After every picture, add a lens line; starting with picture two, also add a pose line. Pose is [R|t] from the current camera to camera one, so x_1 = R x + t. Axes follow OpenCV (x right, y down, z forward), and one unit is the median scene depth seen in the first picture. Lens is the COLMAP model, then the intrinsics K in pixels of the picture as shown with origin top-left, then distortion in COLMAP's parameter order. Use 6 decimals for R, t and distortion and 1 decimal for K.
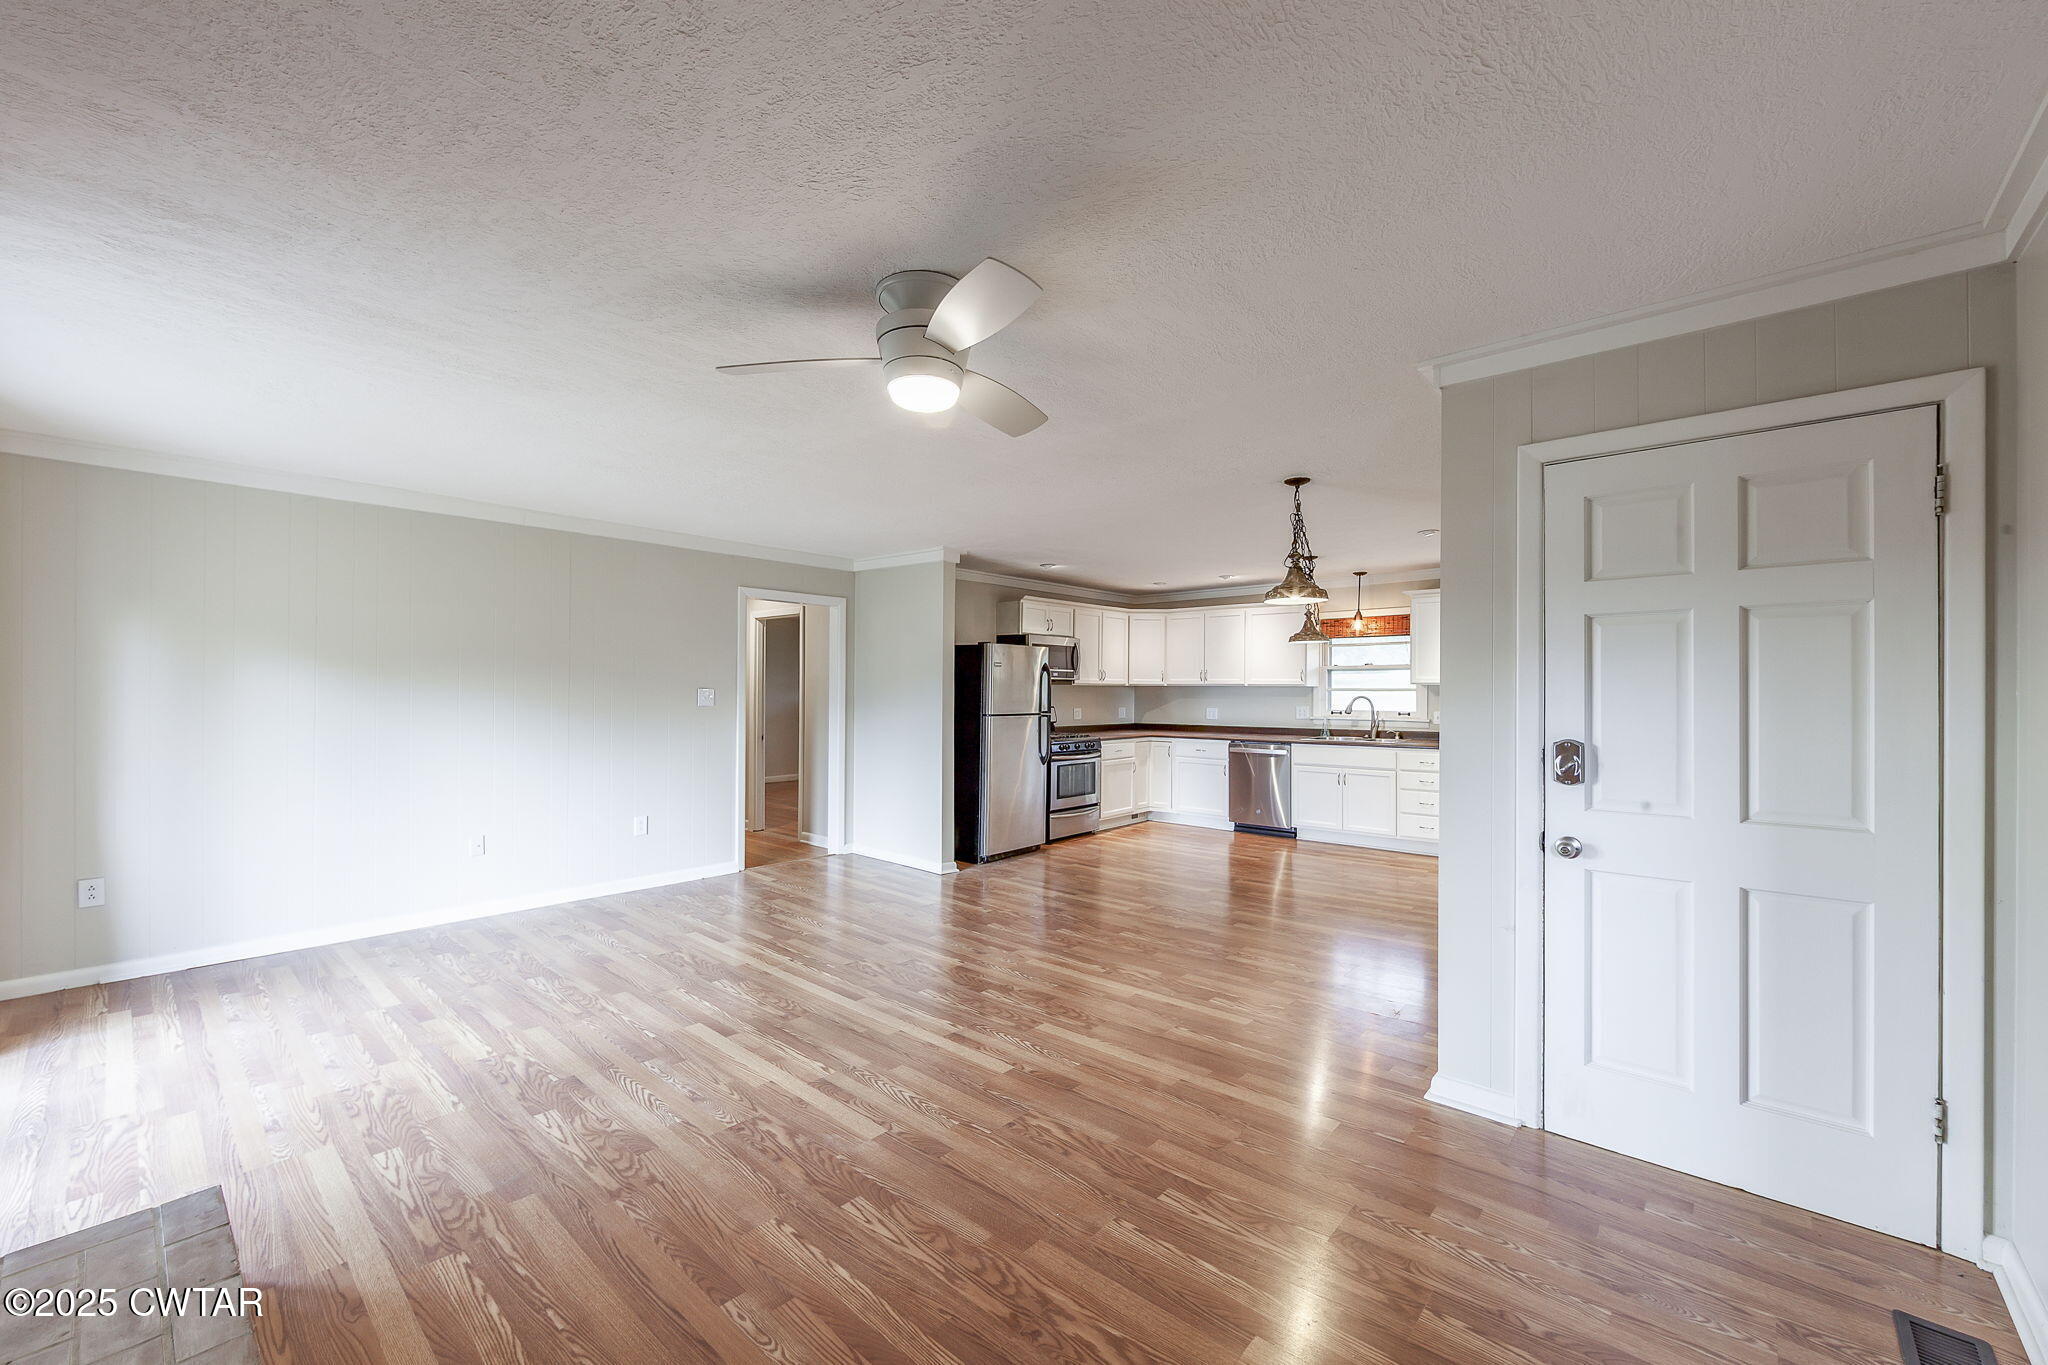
lens RADIAL K [[803.9, 0, 1014.8], [0, 803.9, 688.1], [0, 0, 1]] dist [-0.005240, 0.000352]
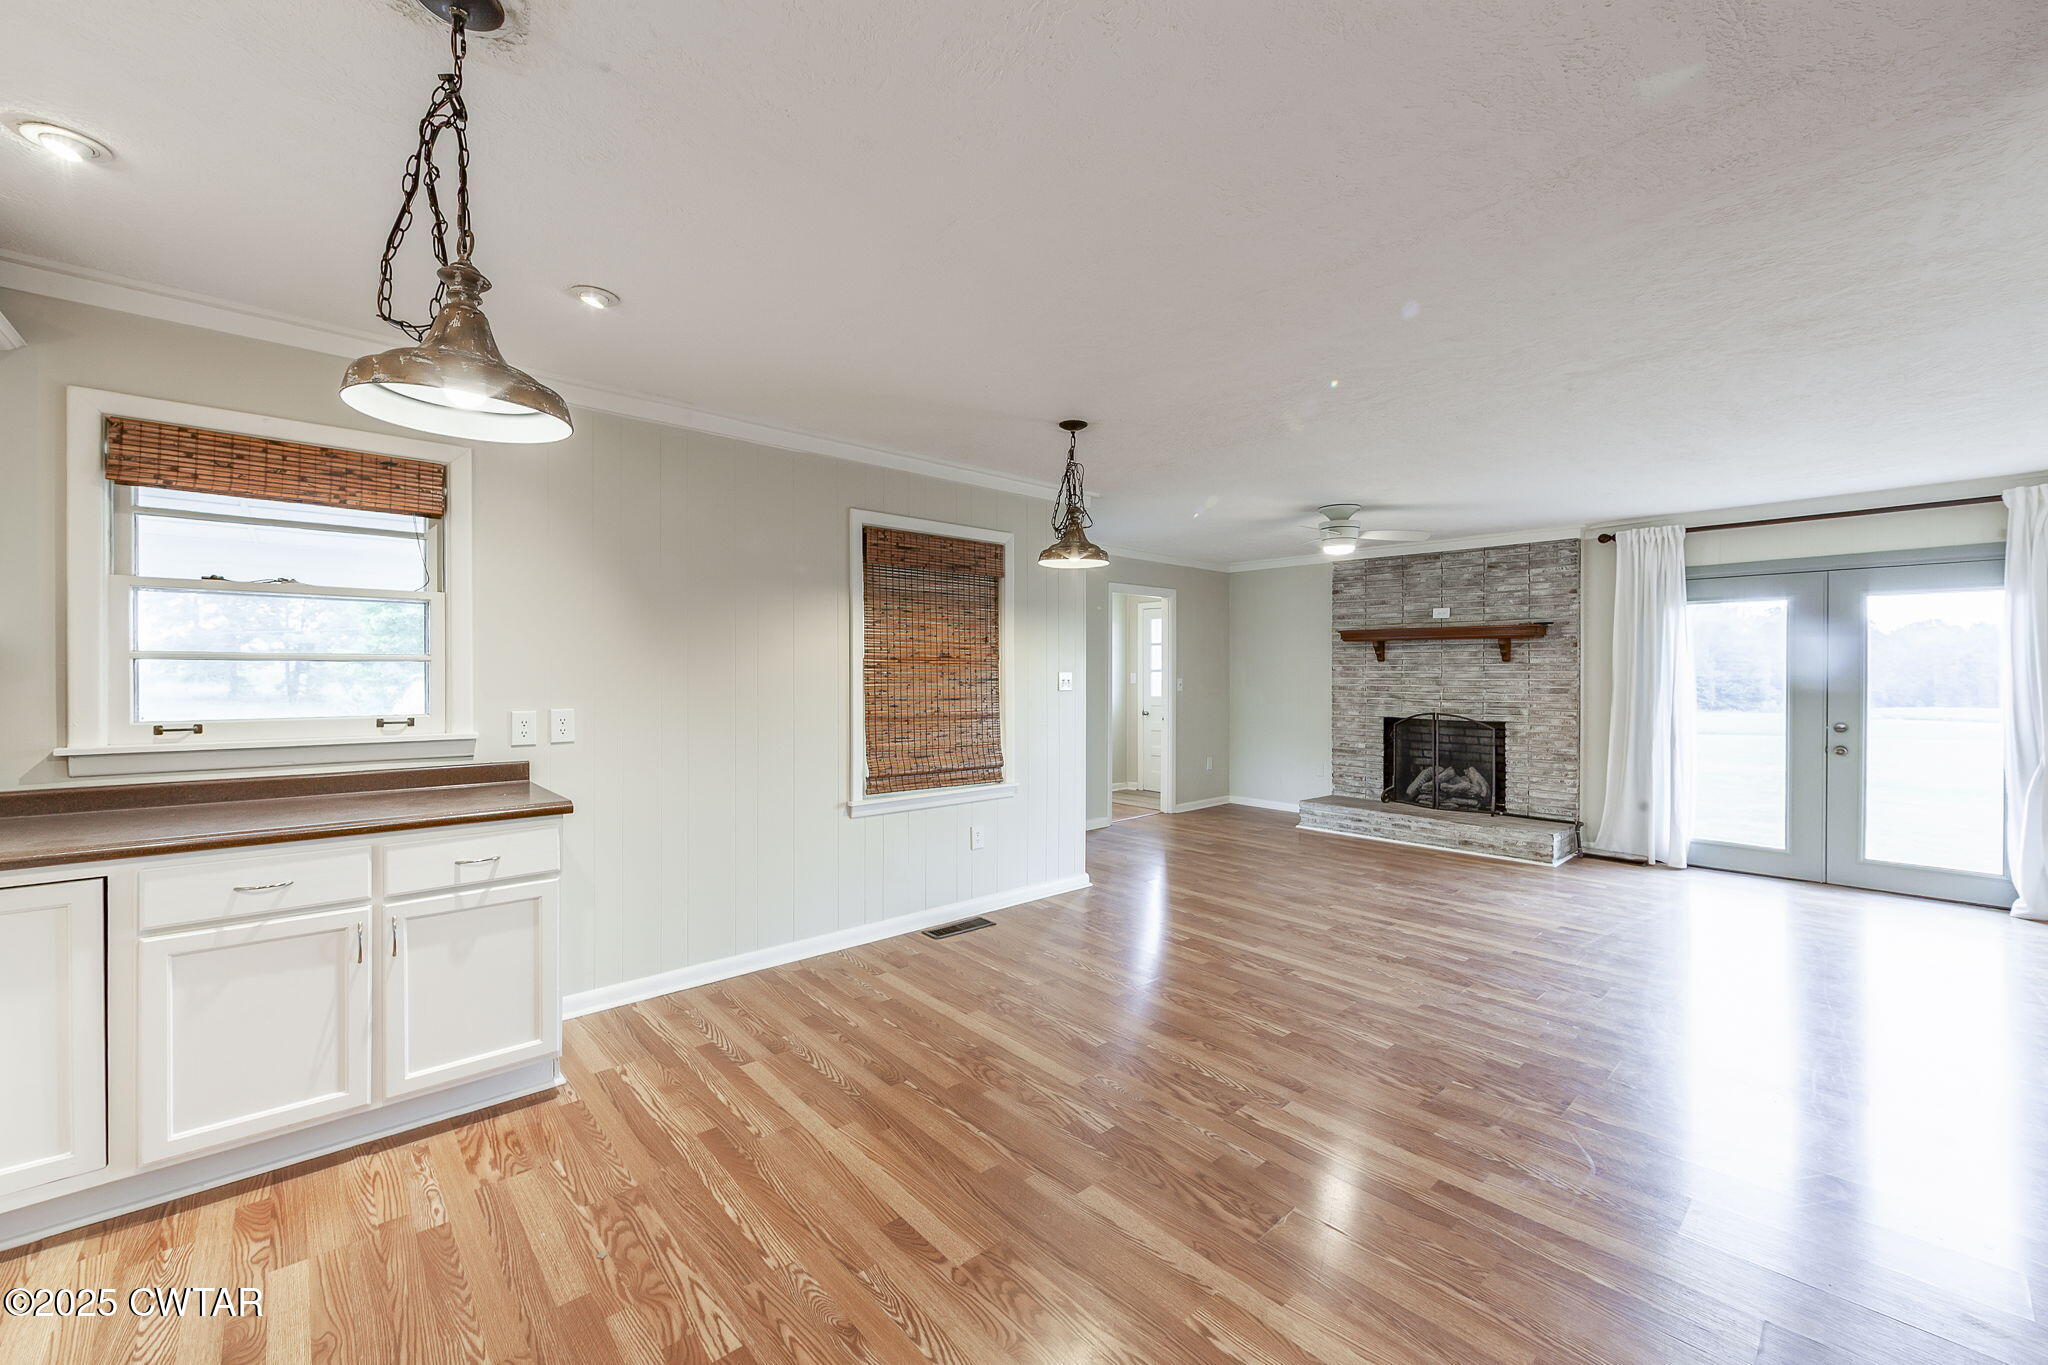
lens RADIAL K [[803.9, 0, 1025.3], [0, 803.9, 679.8], [0, 0, 1]] dist [-0.005240, 0.000352]
pose [[-0.995244, -0.006853, 0.097169, 0.362472], [-0.006593, 0.999974, 0.003000, 0.017054], [-0.097187, 0.002345, -0.995263, 2.135514]]
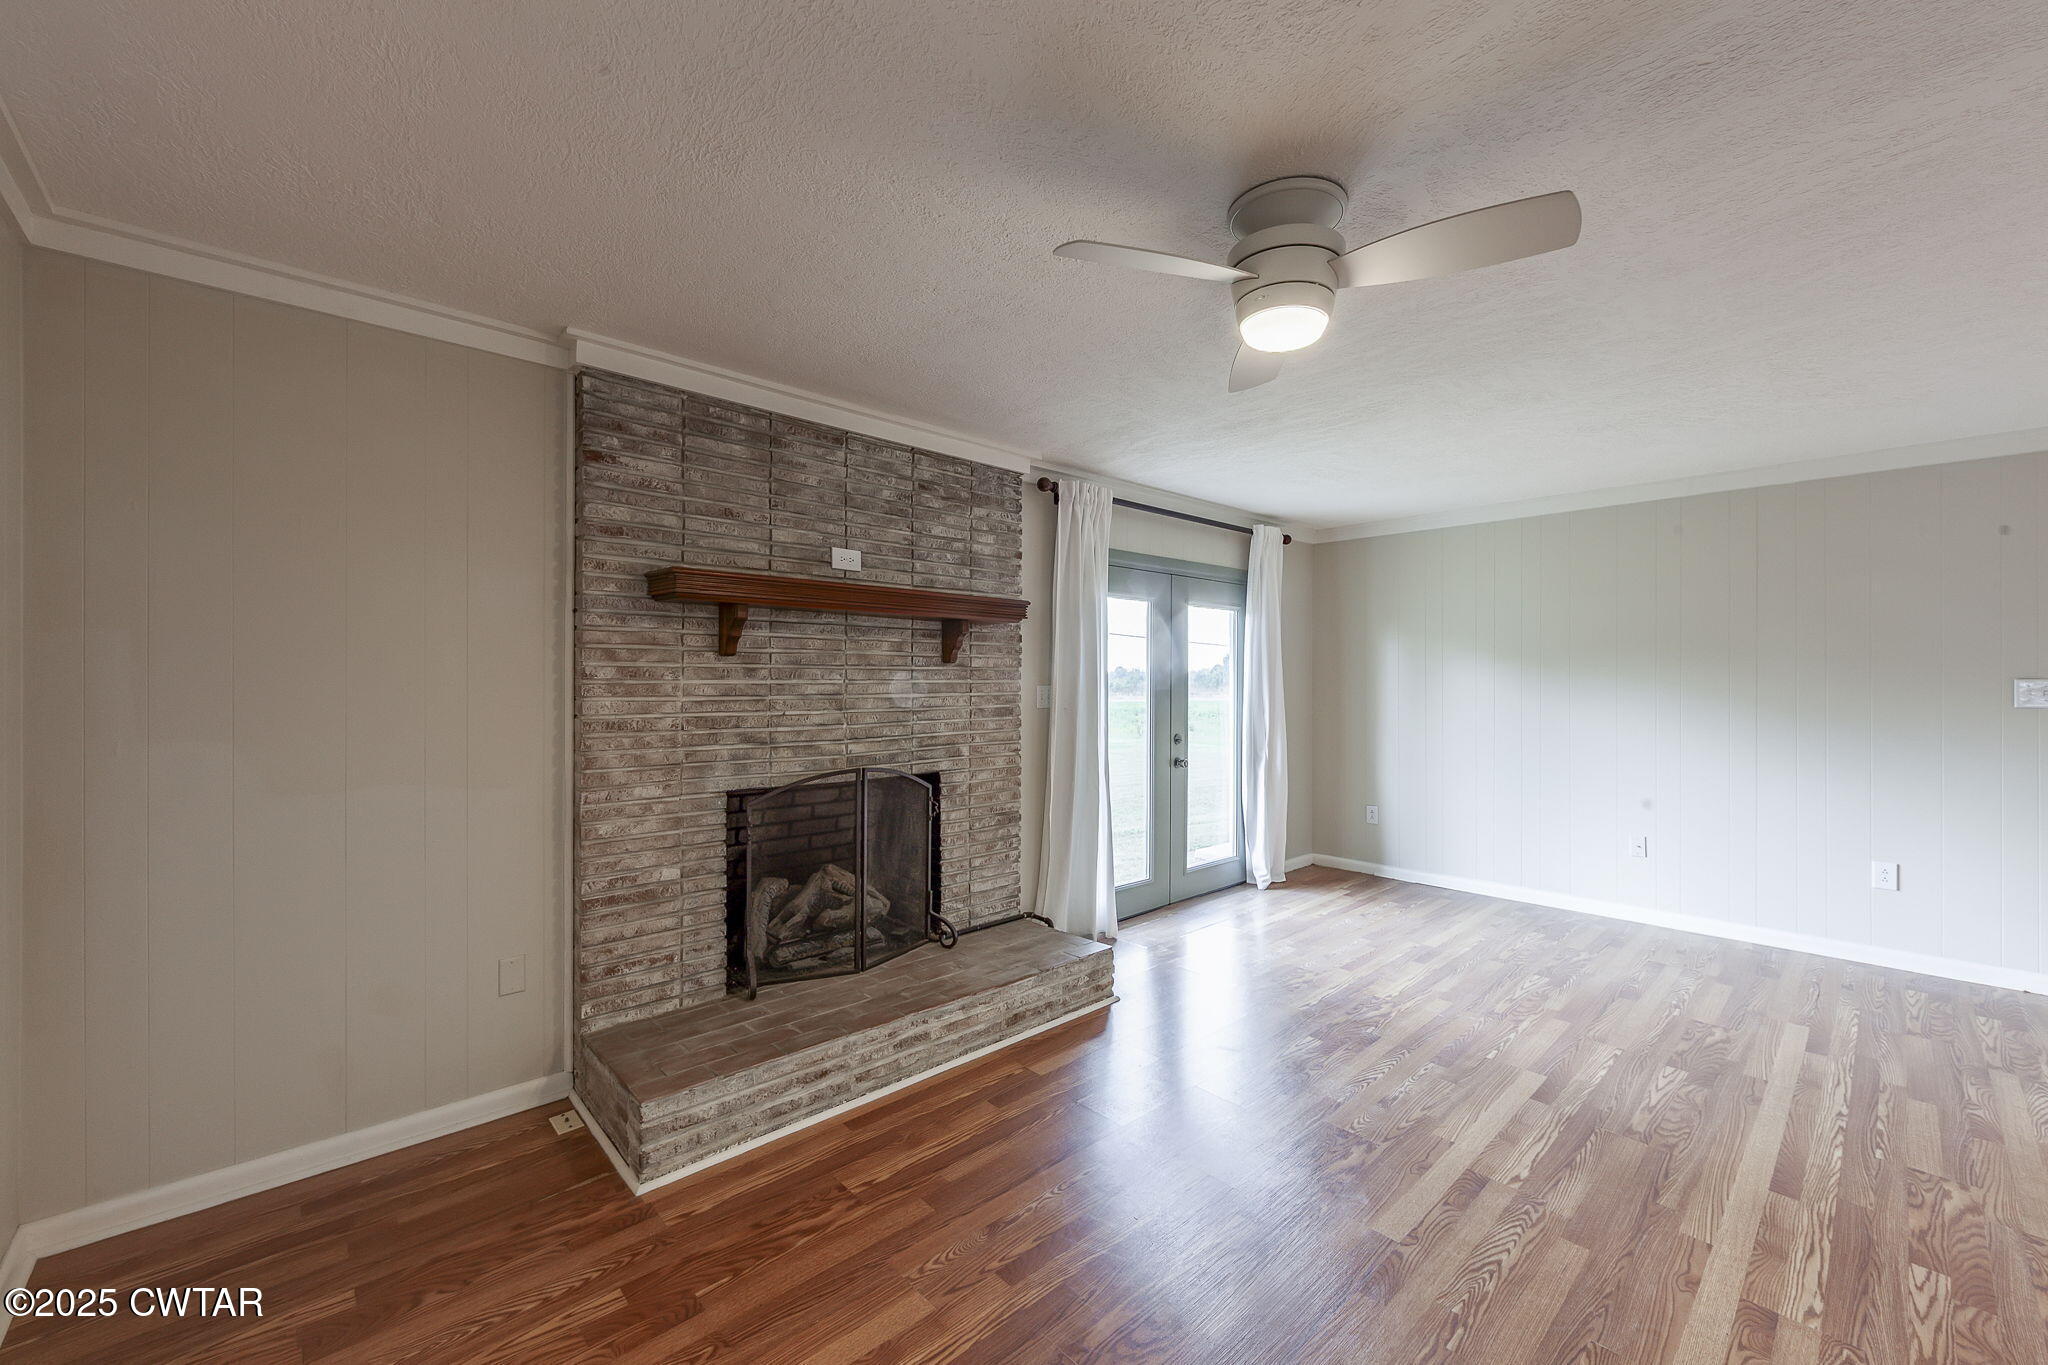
lens RADIAL K [[803.9, 0, 1028.5], [0, 803.9, 679.2], [0, 0, 1]] dist [-0.005240, 0.000352]
pose [[-0.096124, -0.007020, -0.995345, 0.453368], [0.005028, 0.999959, -0.007538, 0.003518], [0.995357, -0.005729, -0.096084, 0.492789]]
